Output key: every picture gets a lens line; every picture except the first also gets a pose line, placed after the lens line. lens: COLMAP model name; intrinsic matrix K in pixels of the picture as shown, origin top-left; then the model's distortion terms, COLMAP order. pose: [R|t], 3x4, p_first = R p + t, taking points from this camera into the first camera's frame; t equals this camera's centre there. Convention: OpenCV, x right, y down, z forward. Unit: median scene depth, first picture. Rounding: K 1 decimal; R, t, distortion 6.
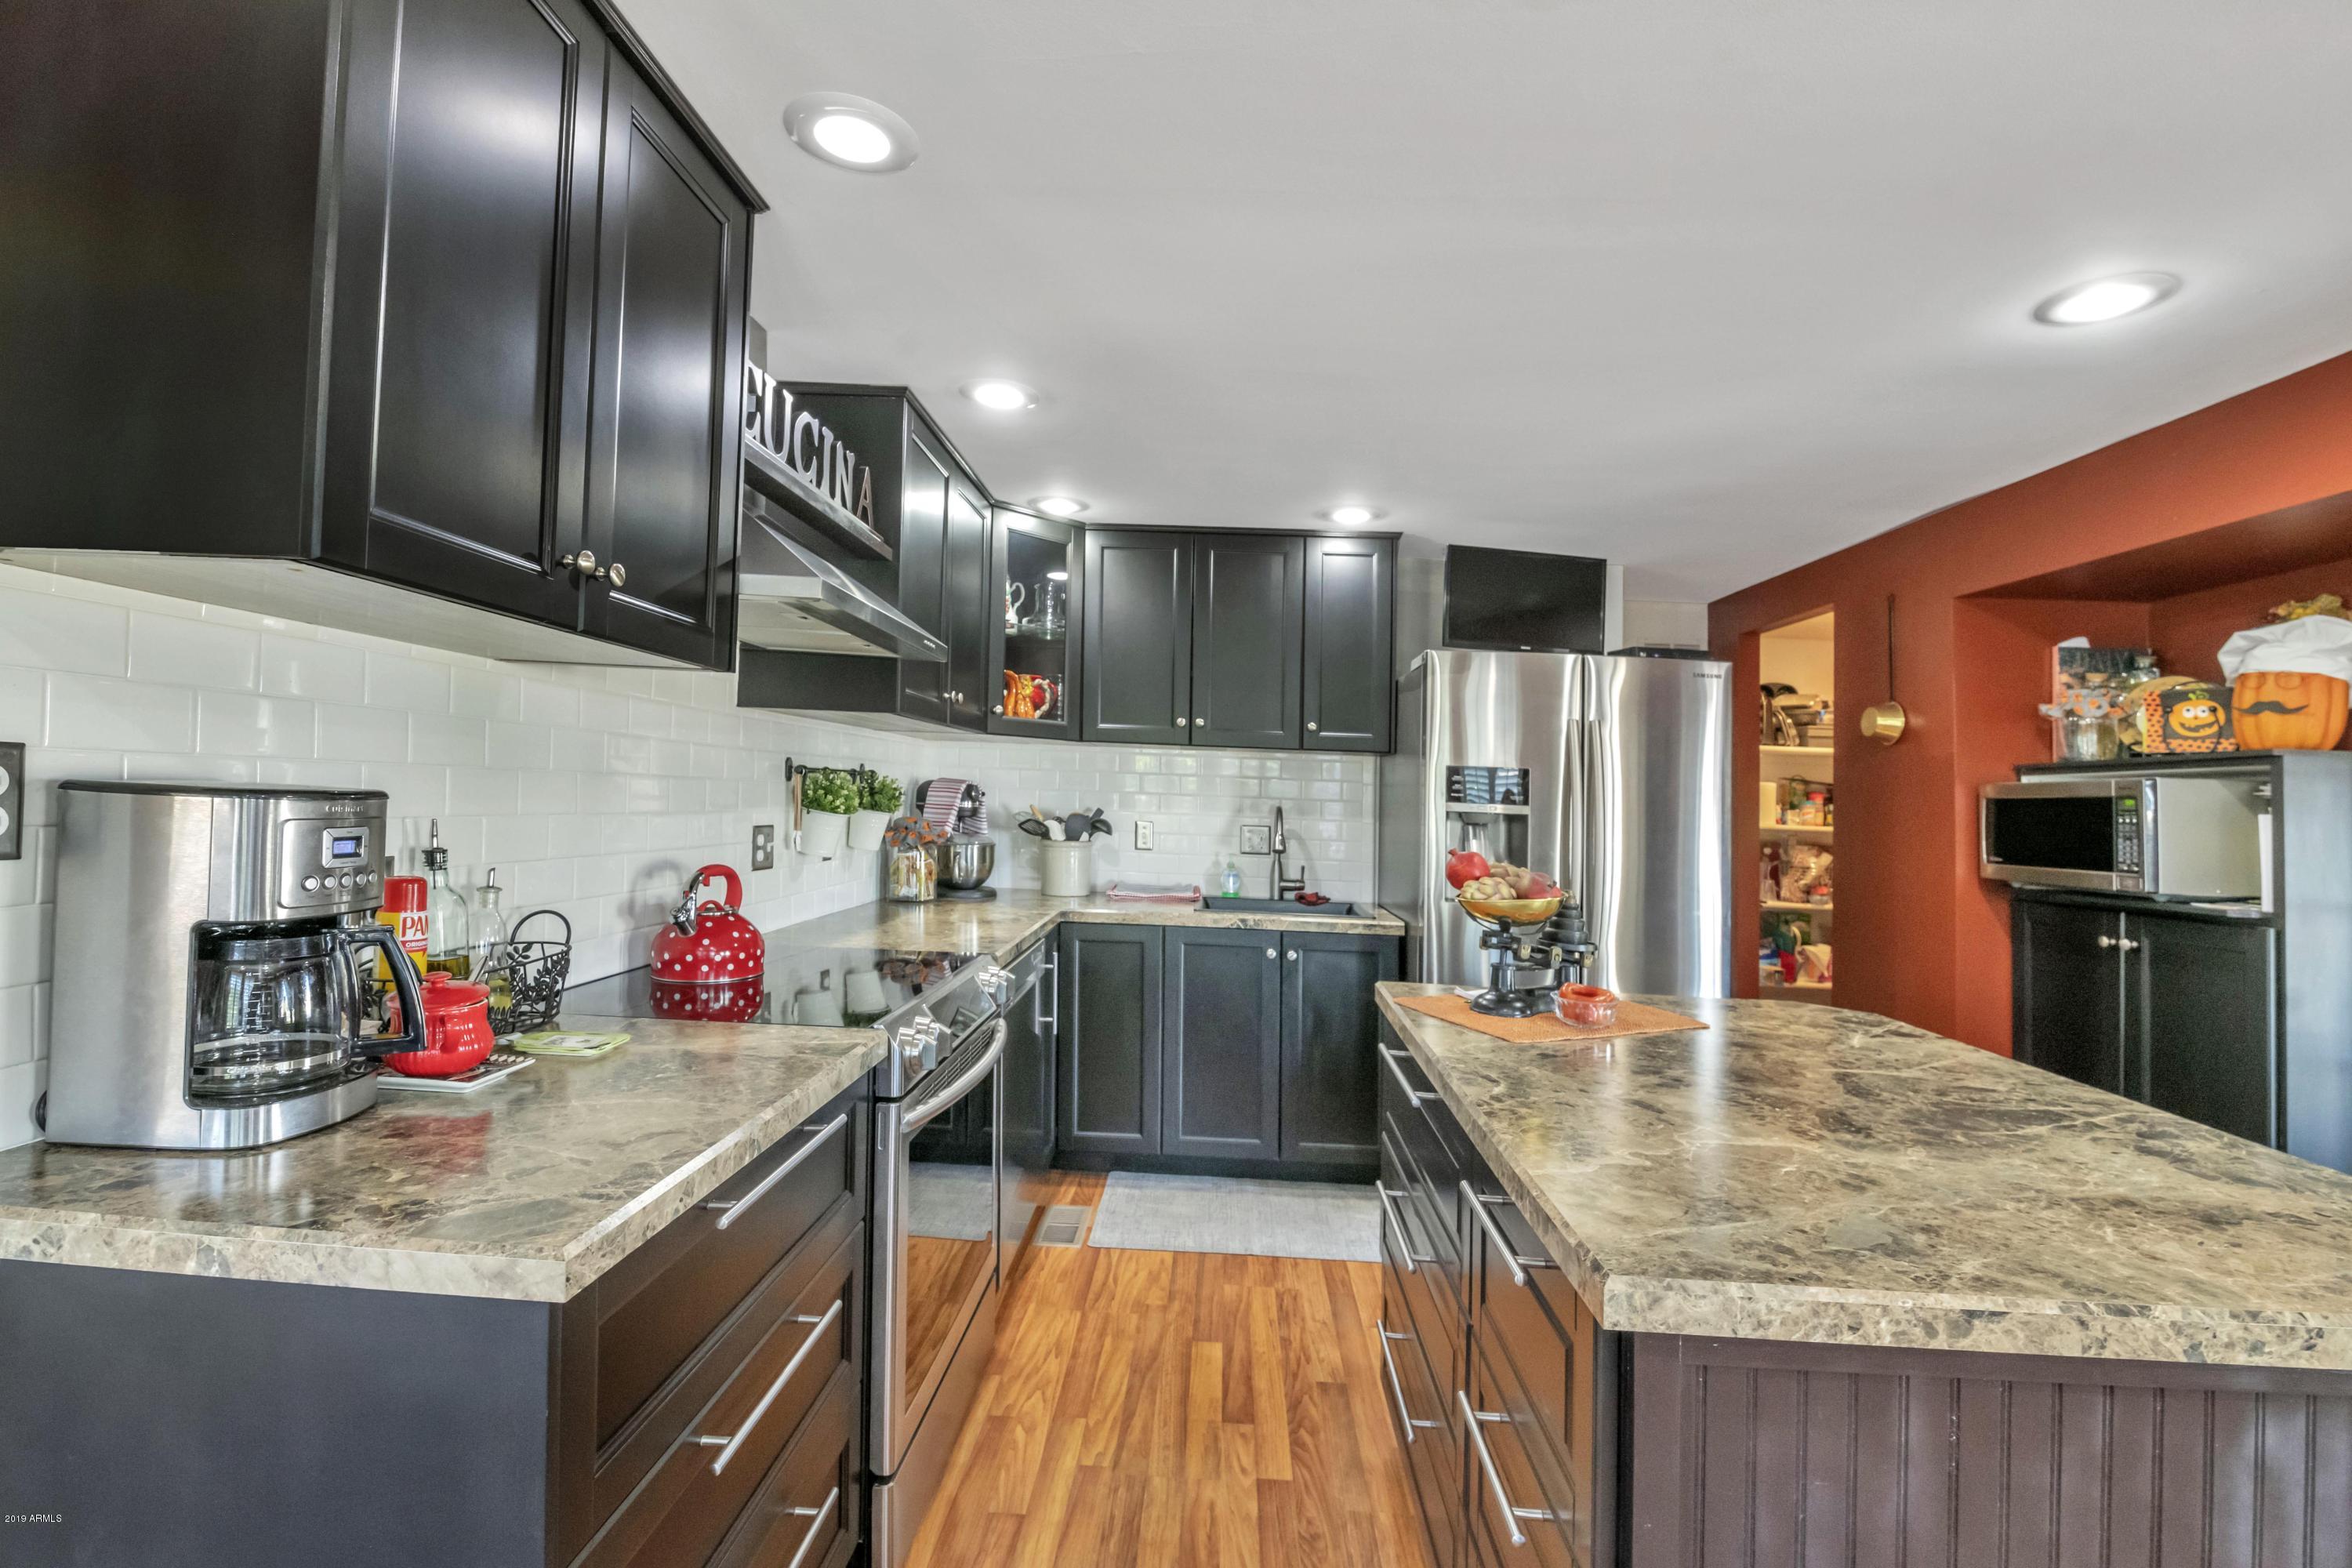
lens RADIAL K [[1030.9, 0, 1176.0], [0, 1030.9, 784.0], [0, 0, 1]] dist [0.002195, -0.009692]
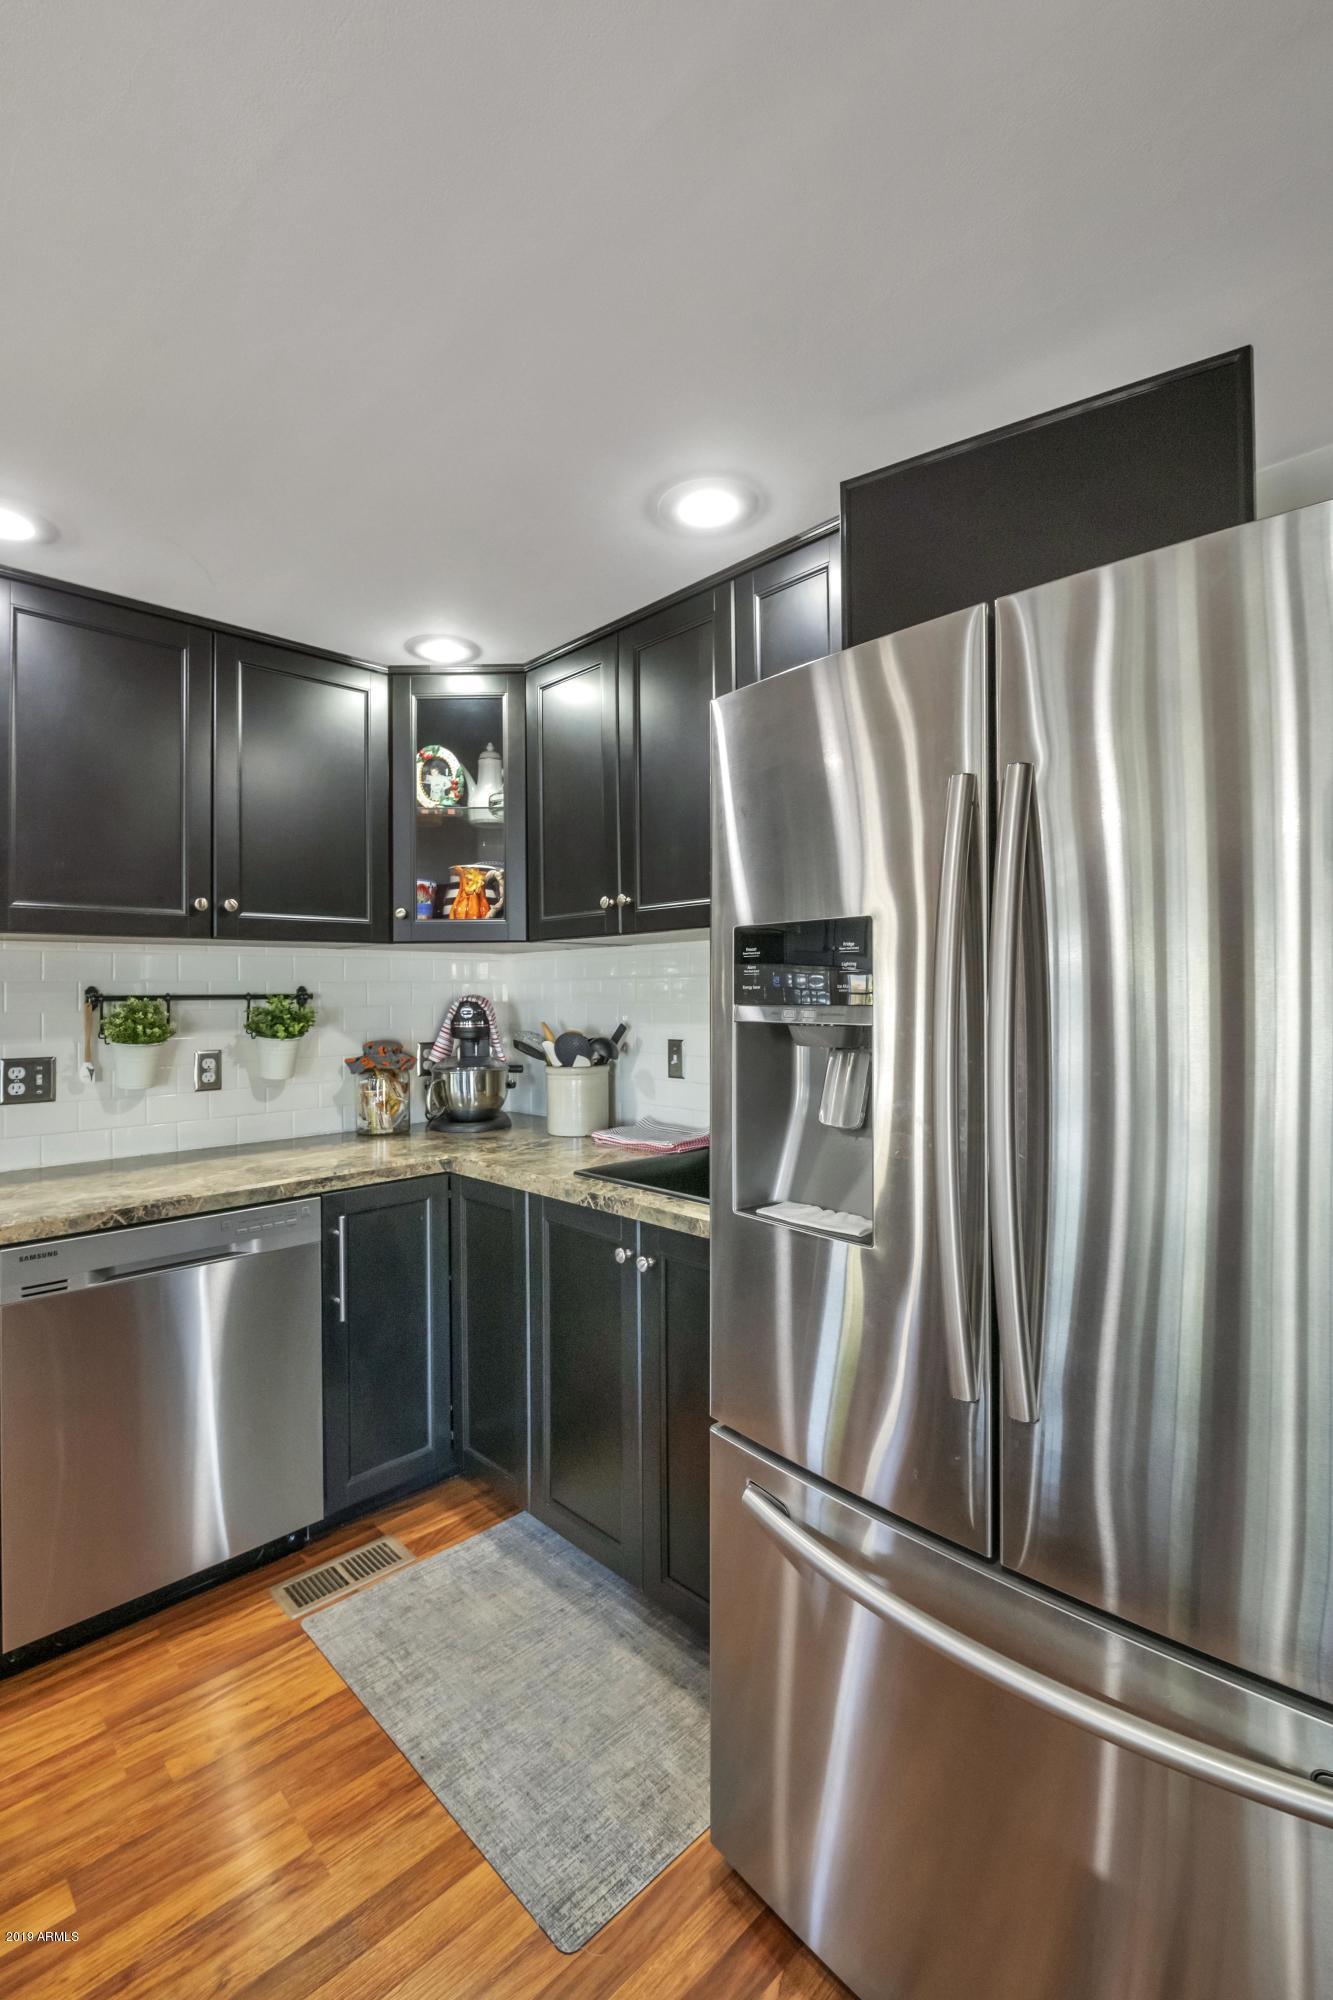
lens RADIAL K [[876.6, 0, 666.5], [0, 876.6, 1000.0], [0, 0, 1]] dist [0.002195, -0.009692]
pose [[0.728126, -0.040017, -0.684275, 0.523743], [0.042481, 0.999010, -0.013219, 0.019321], [0.684126, -0.019443, 0.729105, 0.687049]]
